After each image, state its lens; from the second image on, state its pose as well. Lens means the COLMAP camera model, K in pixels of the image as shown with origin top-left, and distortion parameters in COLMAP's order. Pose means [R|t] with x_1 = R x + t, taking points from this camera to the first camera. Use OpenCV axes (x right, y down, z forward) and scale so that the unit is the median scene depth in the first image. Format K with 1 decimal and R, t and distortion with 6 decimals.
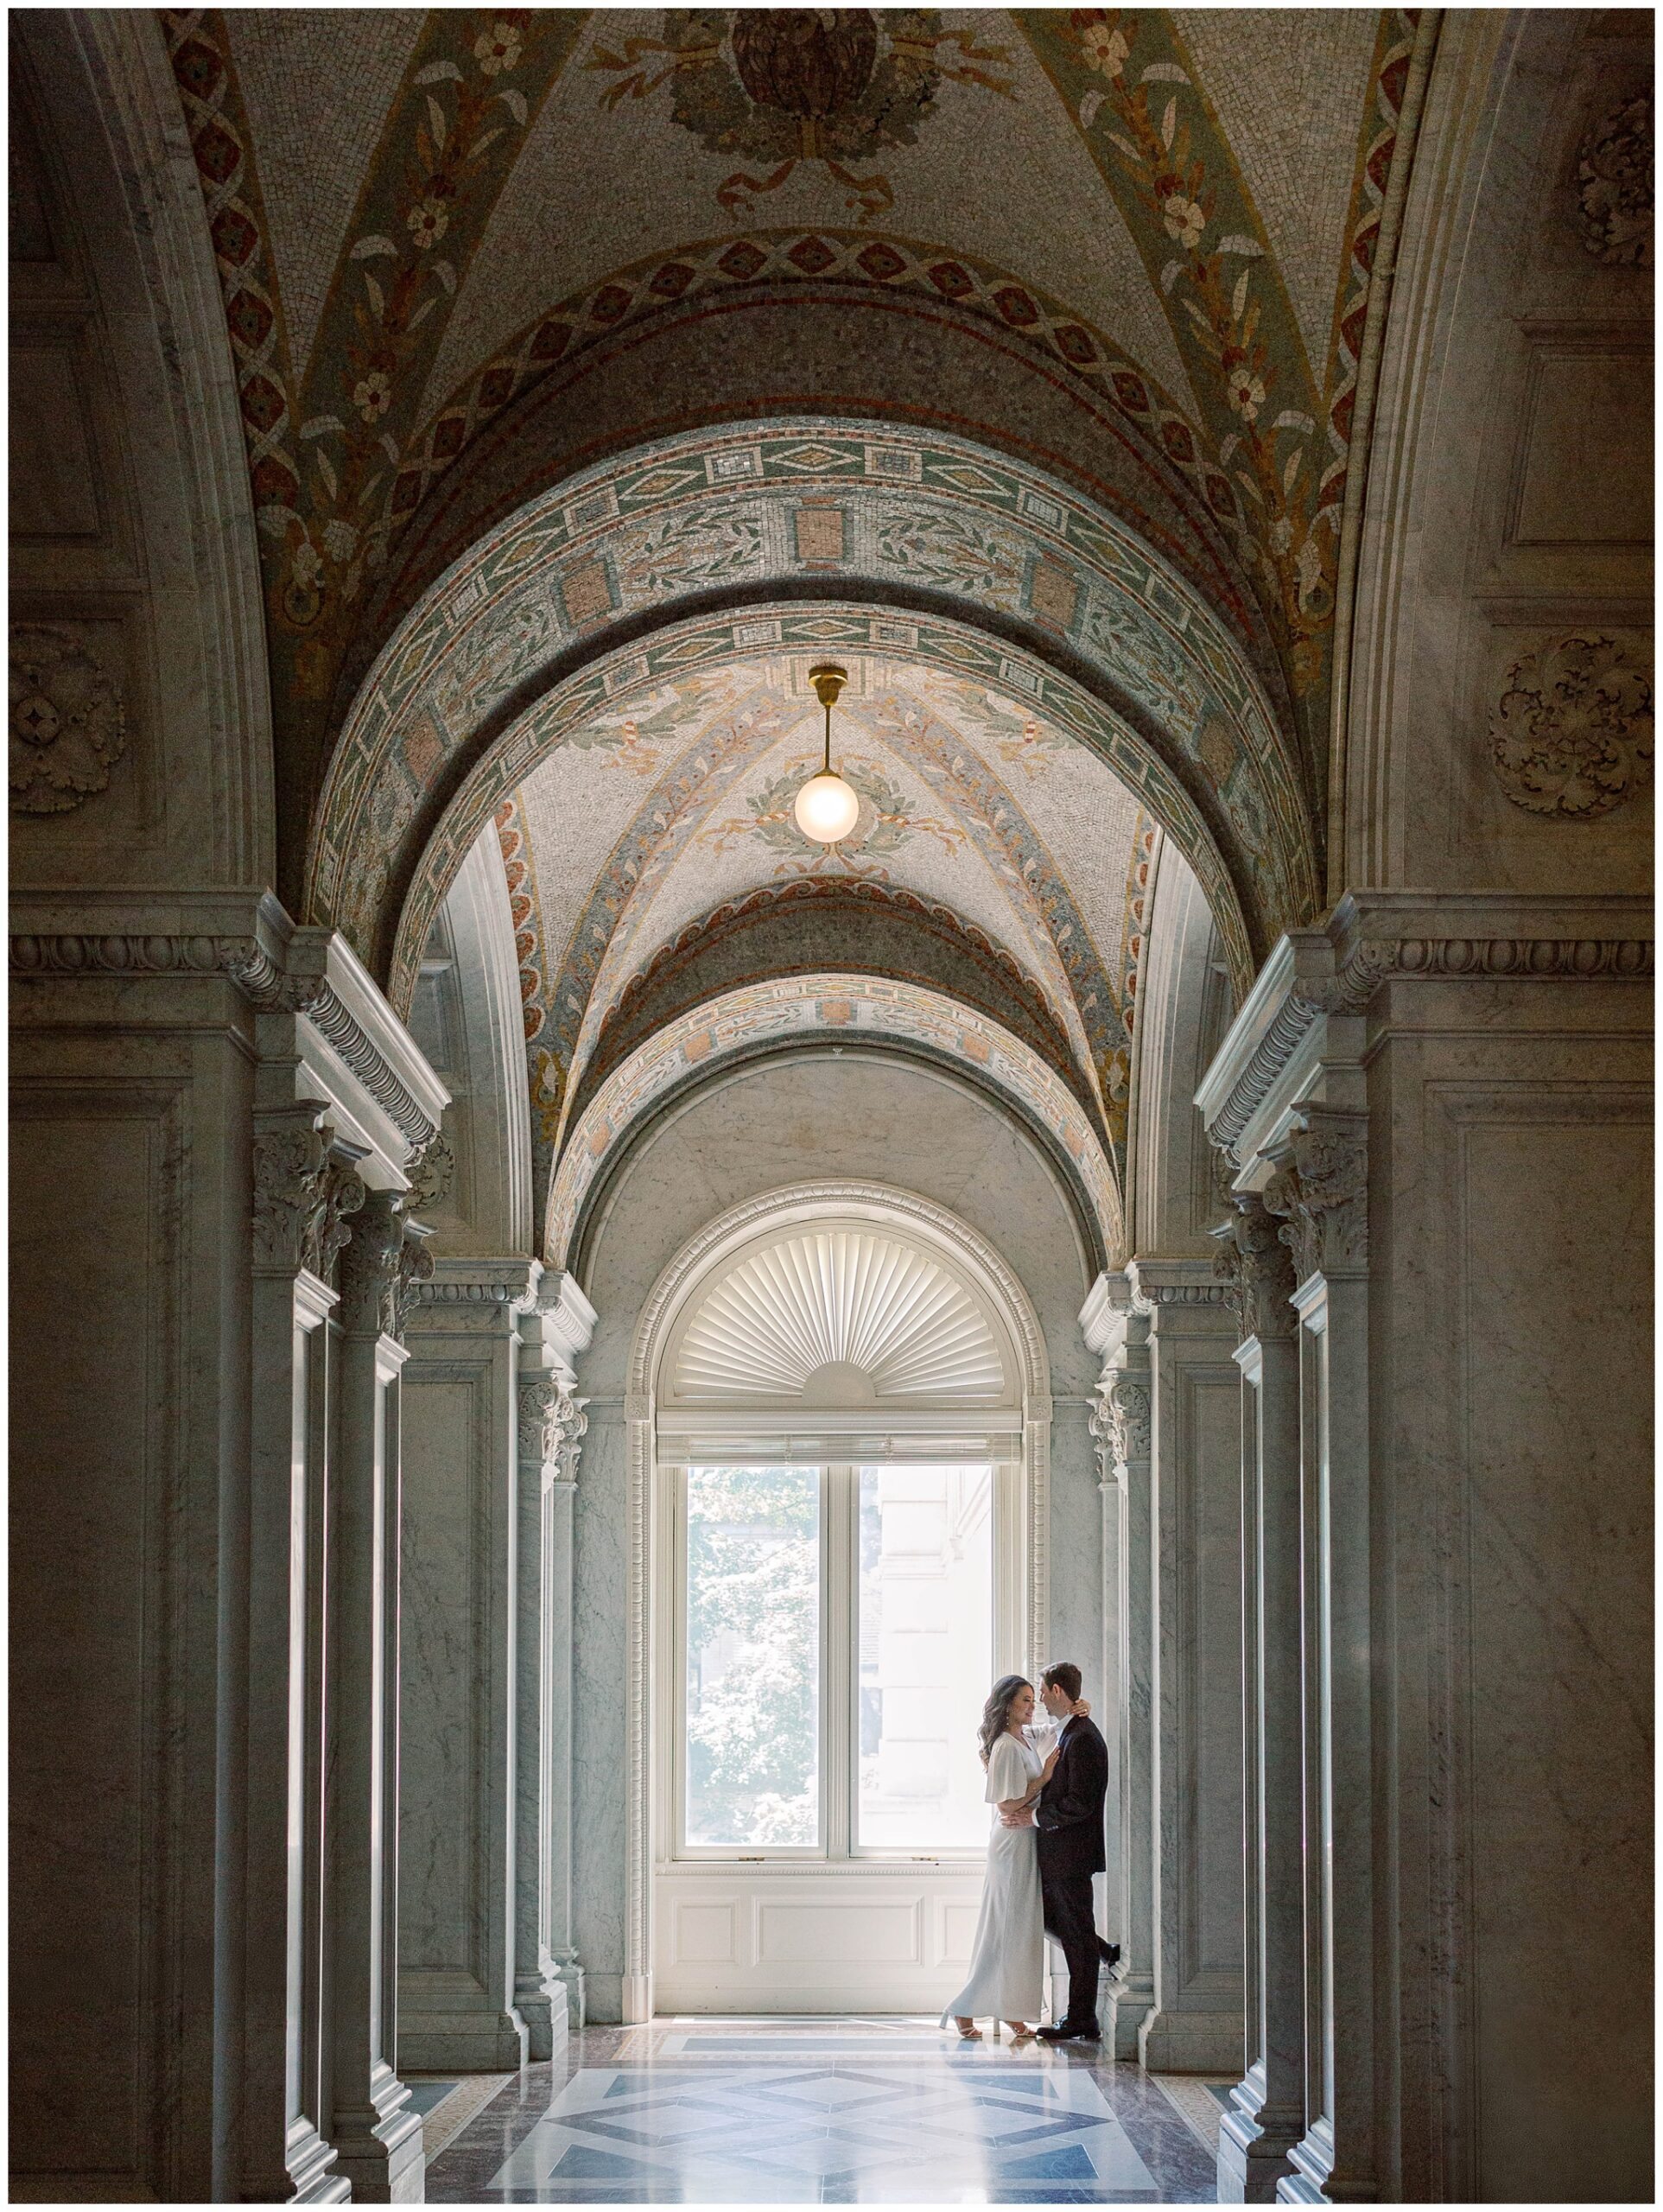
lens RADIAL K [[2456.8, 0, 857.9], [0, 2456.8, 1138.7], [0, 0, 1]] dist [0.008513, -0.018163]
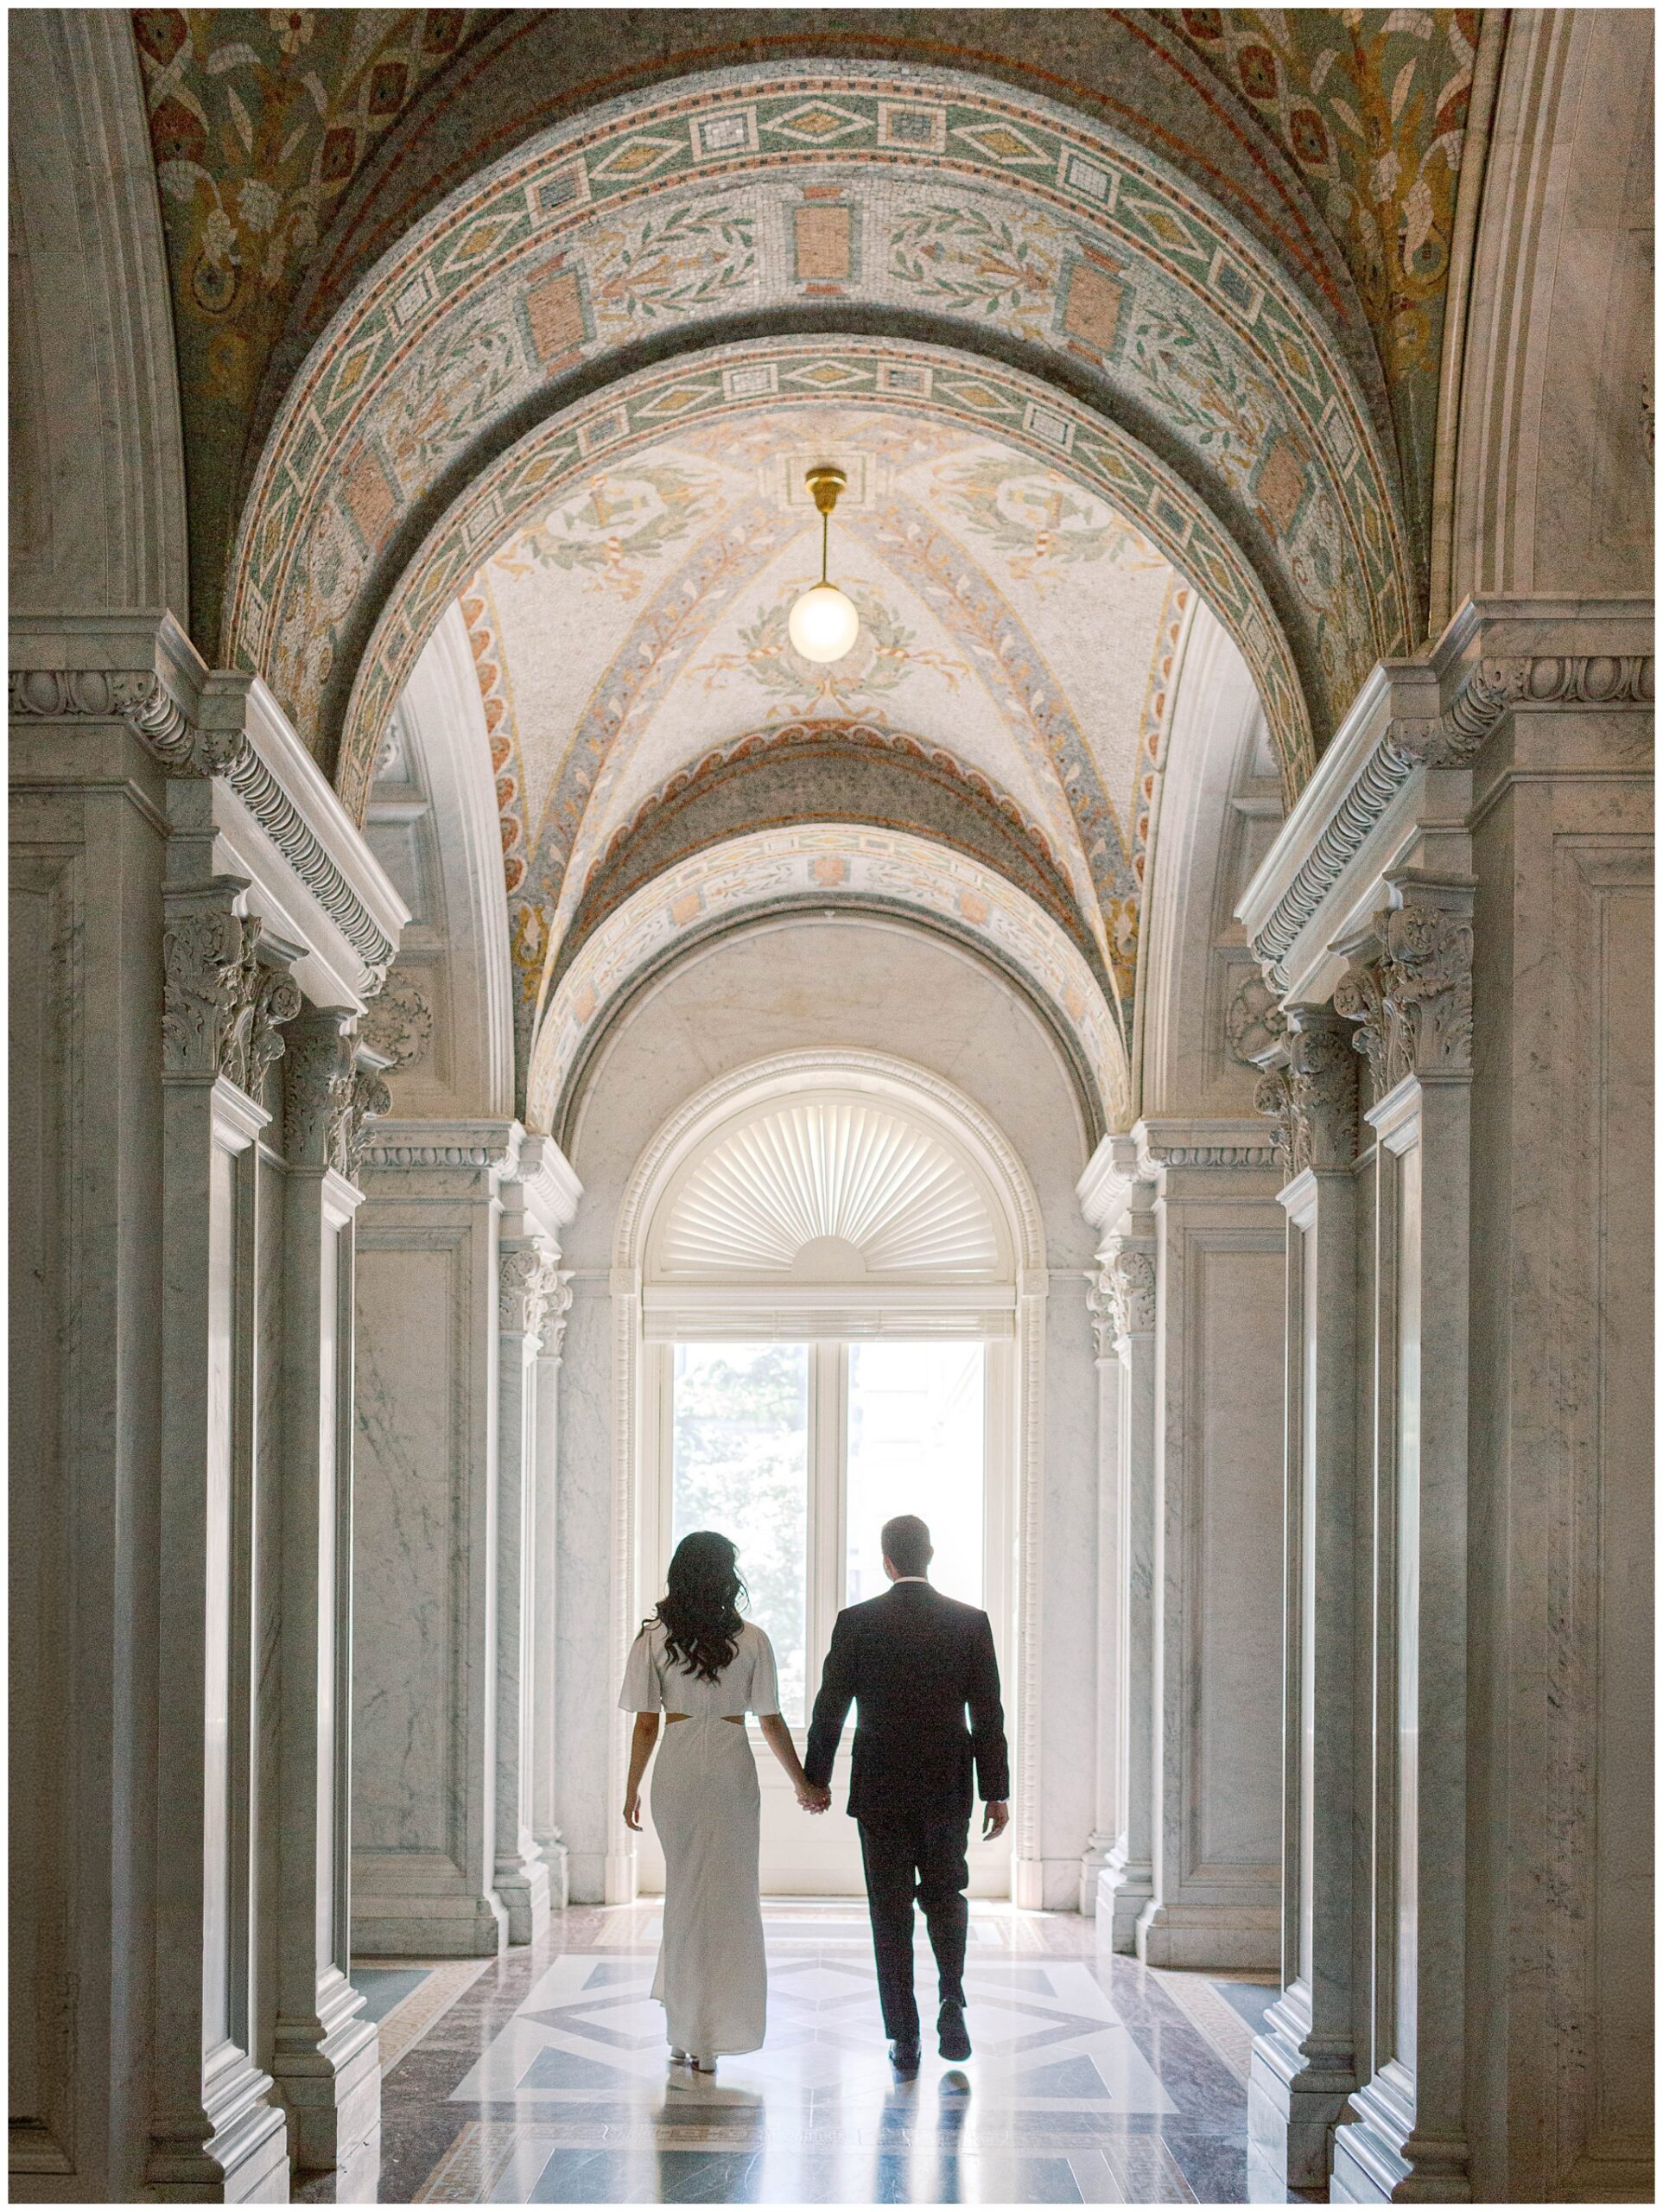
lens RADIAL K [[2236.4, 0, 831.5], [0, 2236.4, 1106.0], [0, 0, 1]] dist [0.007218, -0.005481]
pose [[0.999978, 0.006107, -0.002759, -0.007728], [-0.006066, 0.999872, 0.014826, 0.044200], [0.002850, -0.014809, 0.999886, 0.186166]]
